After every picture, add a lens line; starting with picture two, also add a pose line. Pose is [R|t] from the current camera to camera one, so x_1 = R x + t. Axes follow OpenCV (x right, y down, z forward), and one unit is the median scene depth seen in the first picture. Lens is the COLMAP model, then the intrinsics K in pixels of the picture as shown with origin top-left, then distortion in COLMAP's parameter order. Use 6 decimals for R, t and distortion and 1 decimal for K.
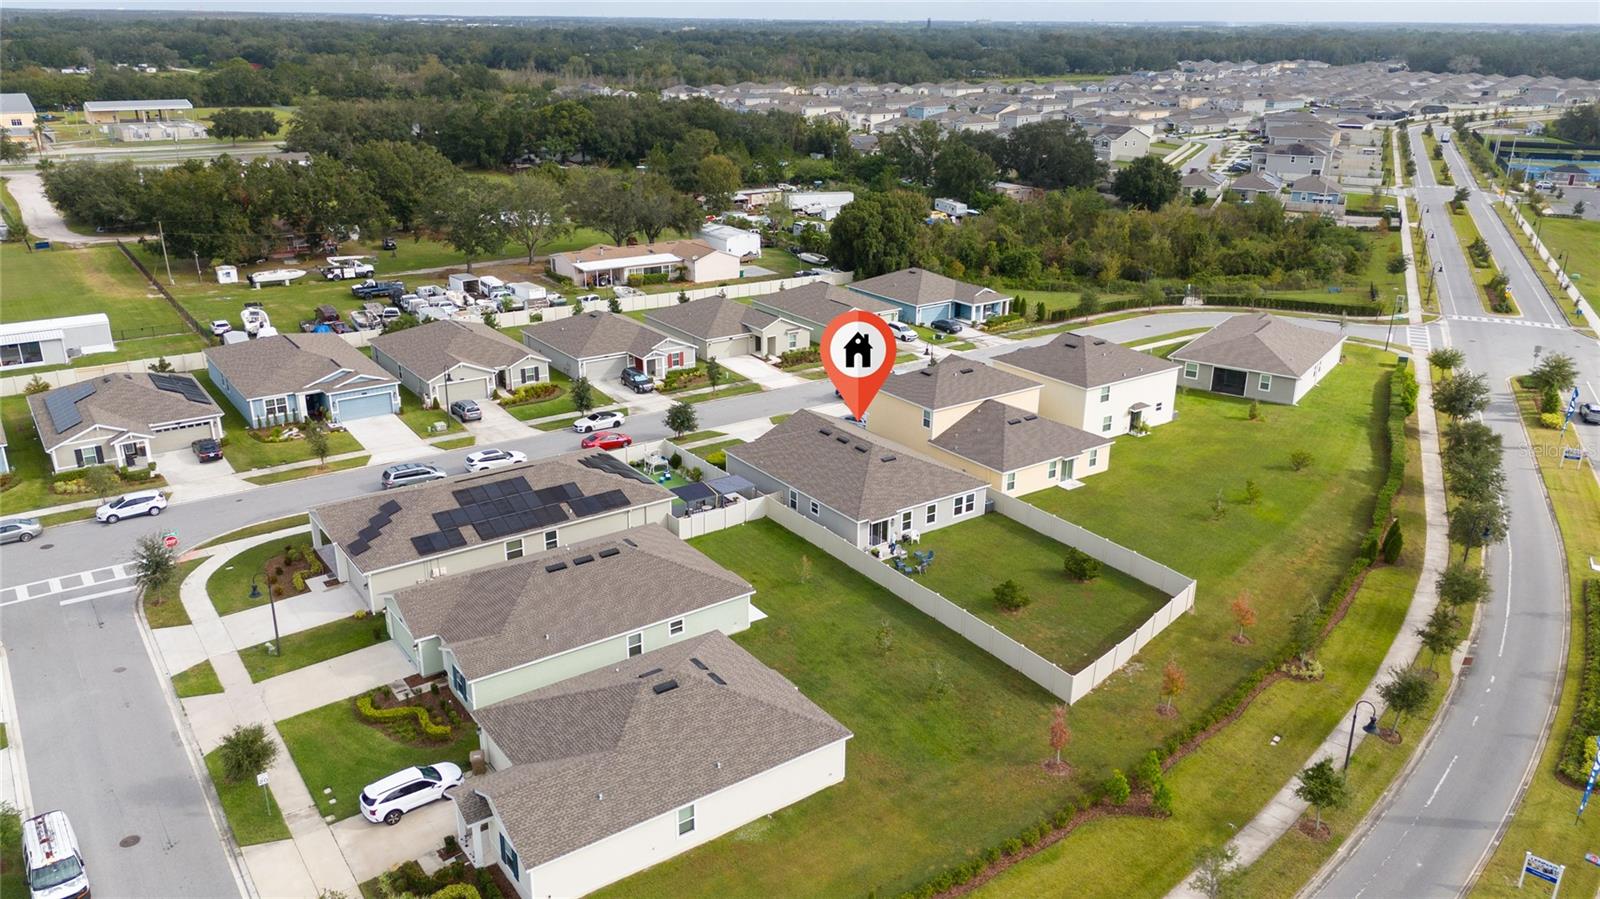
lens RADIAL K [[1180.3, 0, 808.2], [0, 1180.3, 449.6], [0, 0, 1]] dist [0.082070, -0.092949]
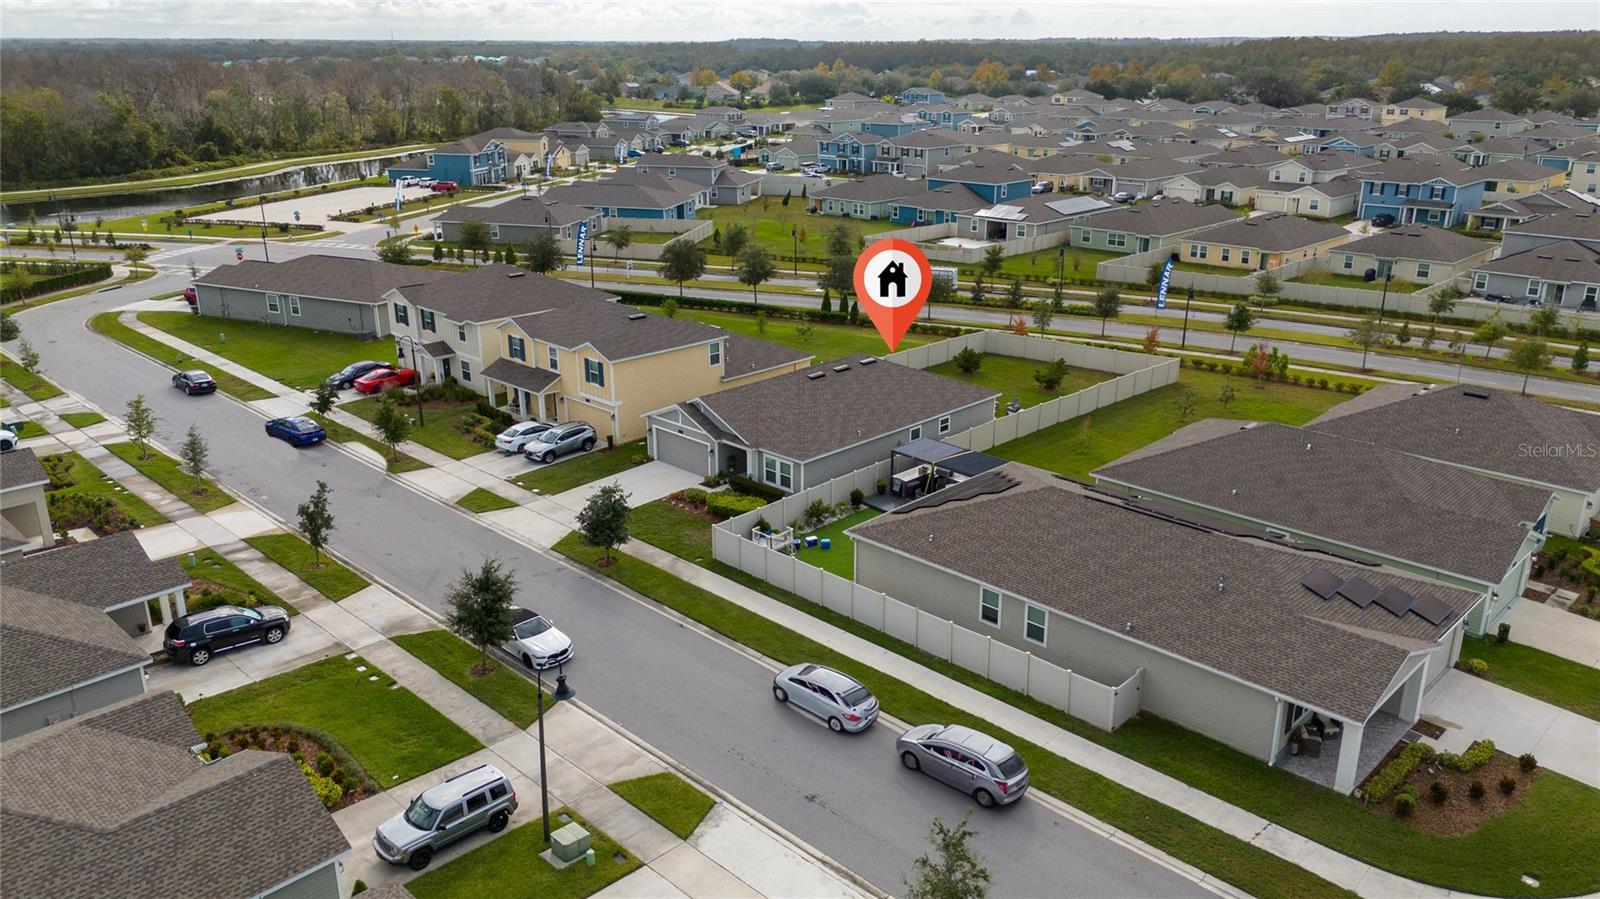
lens RADIAL K [[1180.3, 0, 808.2], [0, 1180.3, 449.6], [0, 0, 1]] dist [0.082070, -0.092949]
pose [[-0.179083, -0.326331, 0.928136, -0.592352], [0.336402, 0.866214, 0.369468, -0.215214], [-0.924534, 0.378392, -0.045346, 0.902881]]
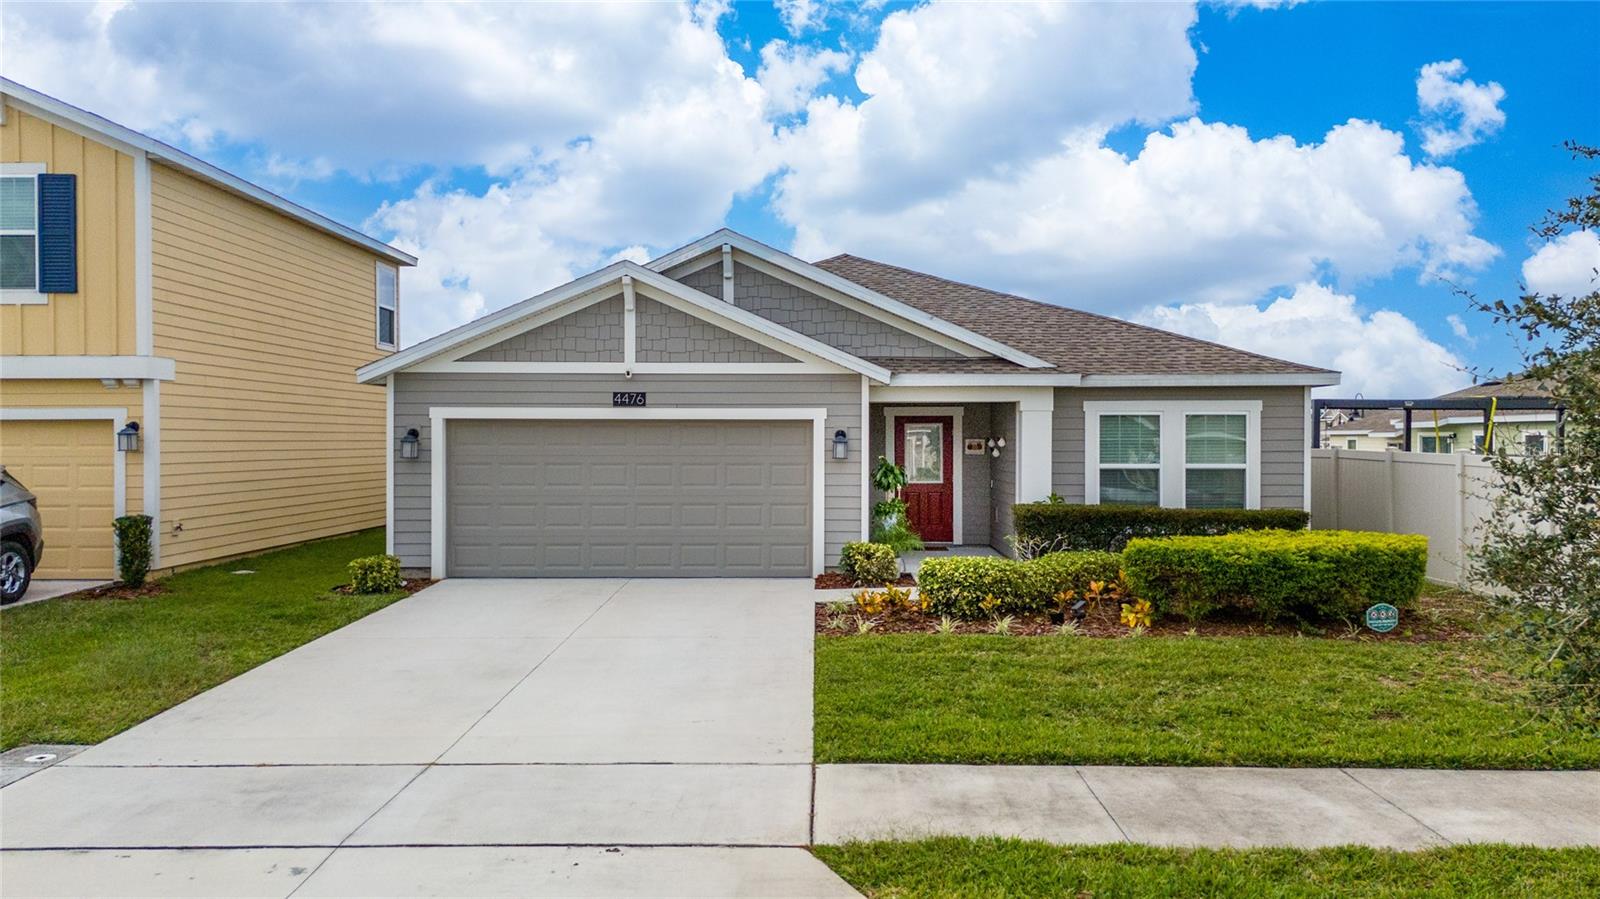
lens RADIAL K [[1180.3, 0, 808.2], [0, 1180.3, 449.6], [0, 0, 1]] dist [0.082070, -0.092949]
pose [[-0.810885, -0.010179, 0.585117, -0.096405], [0.195183, 0.937893, 0.286811, -0.045636], [-0.551696, 0.346776, -0.758537, 1.030177]]
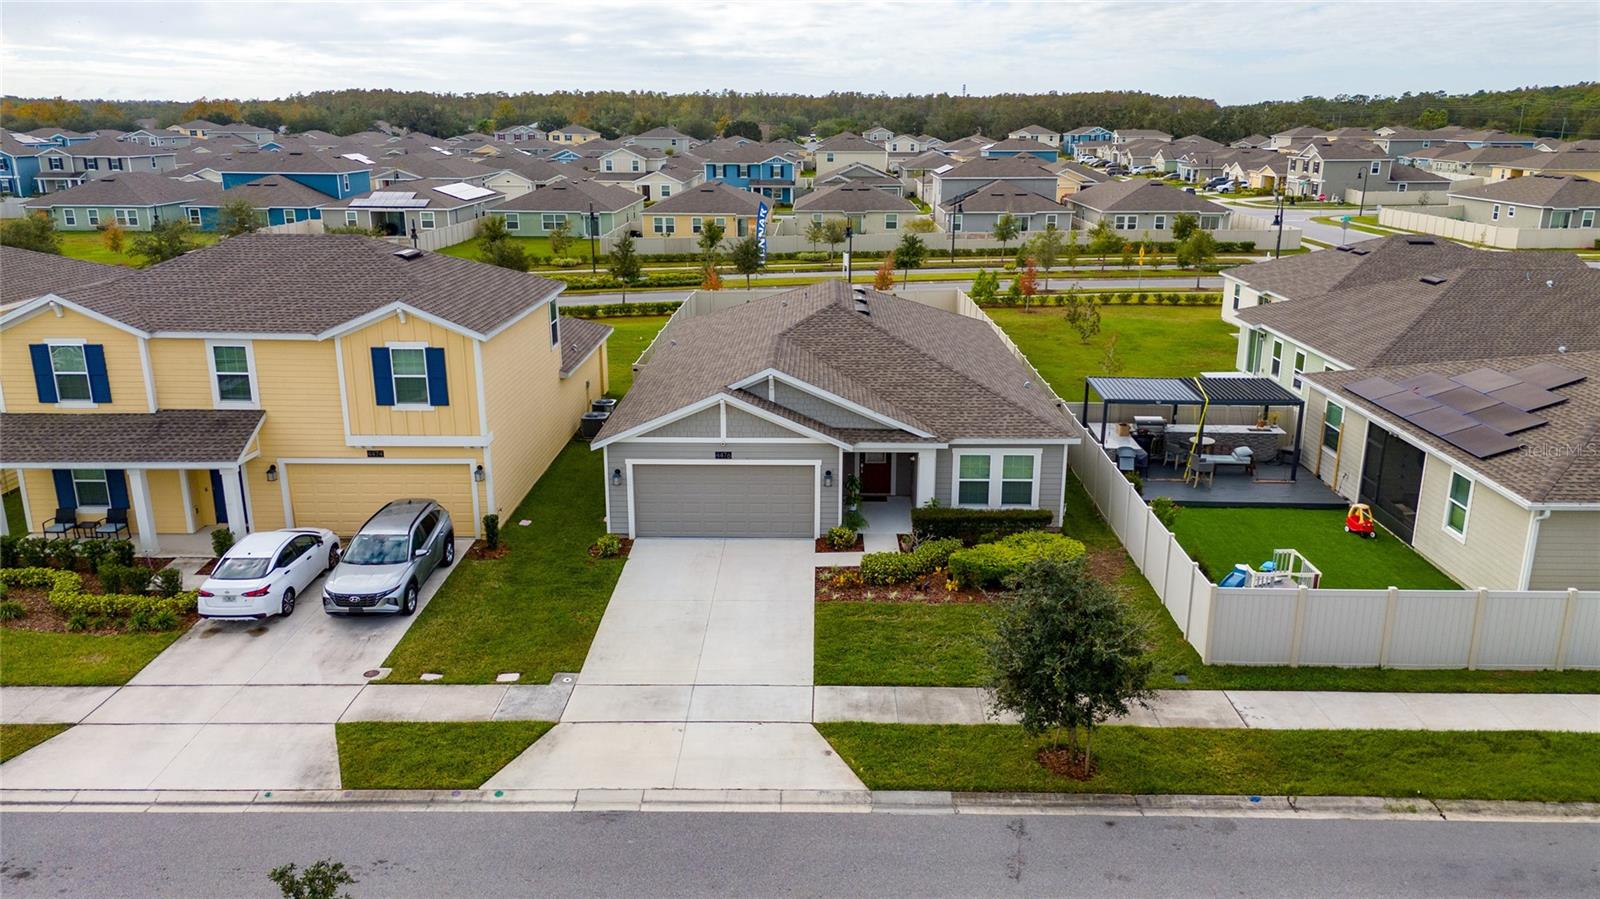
lens RADIAL K [[1180.3, 0, 808.2], [0, 1180.3, 449.6], [0, 0, 1]] dist [0.082070, -0.092949]
pose [[-0.808583, -0.166882, 0.564220, -0.172075], [0.195433, 0.828316, 0.525070, -0.160196], [-0.554977, 0.534830, -0.637148, 1.100847]]
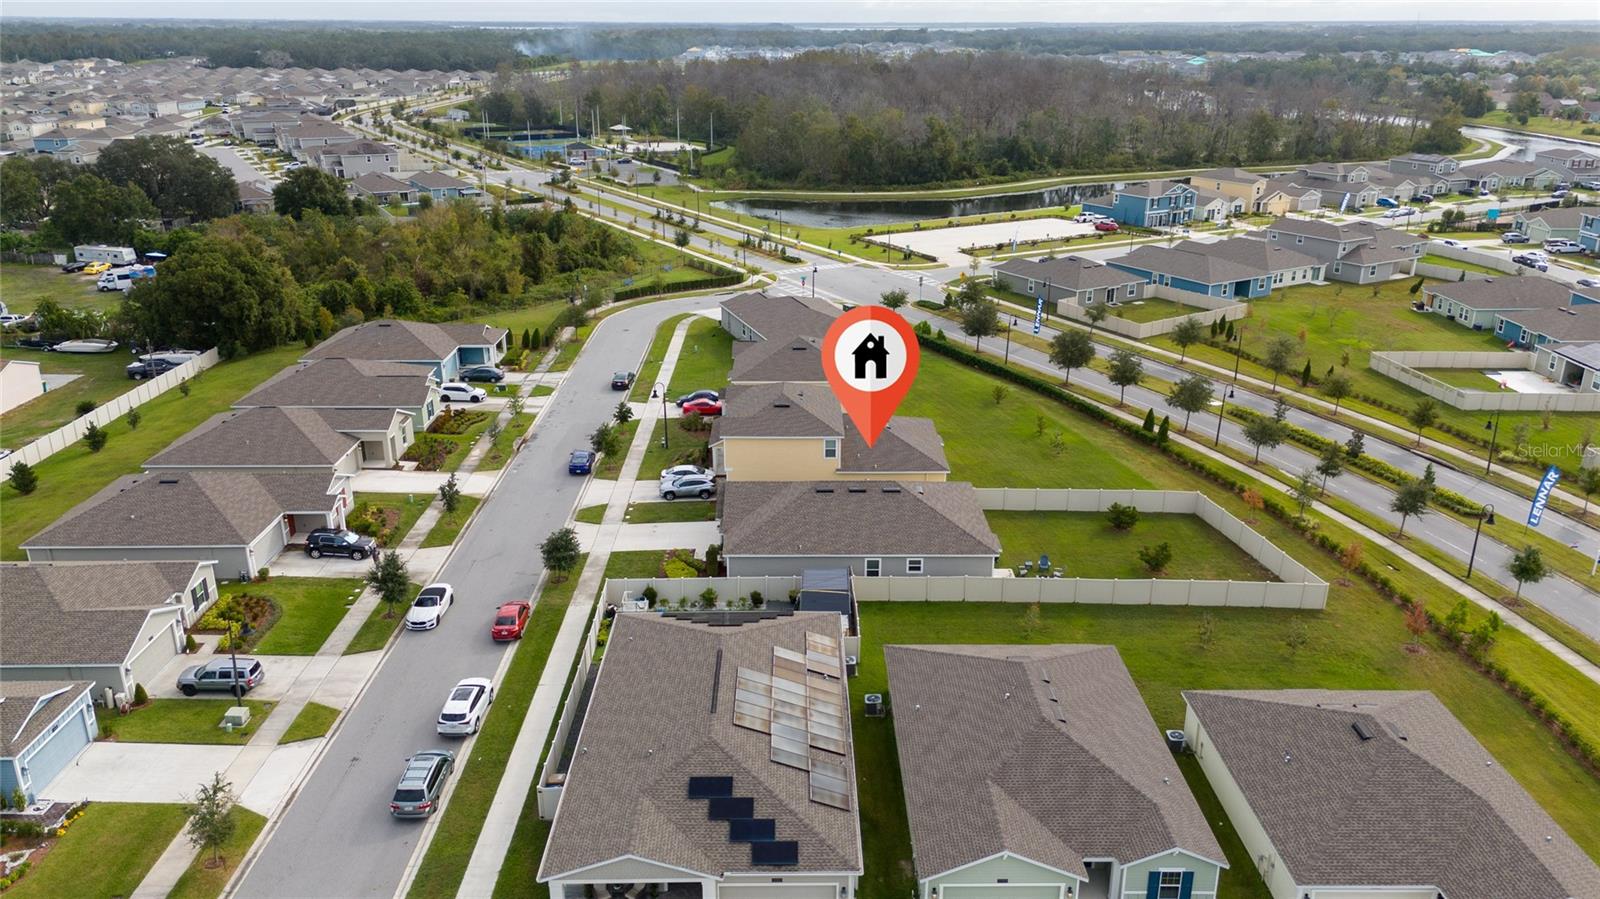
lens RADIAL K [[1180.3, 0, 808.2], [0, 1180.3, 449.6], [0, 0, 1]] dist [0.082070, -0.092949]
pose [[0.568143, -0.284301, 0.772260, -0.559412], [0.281704, 0.948922, 0.142091, -0.145188], [-0.773212, 0.136820, 0.619212, 0.399779]]
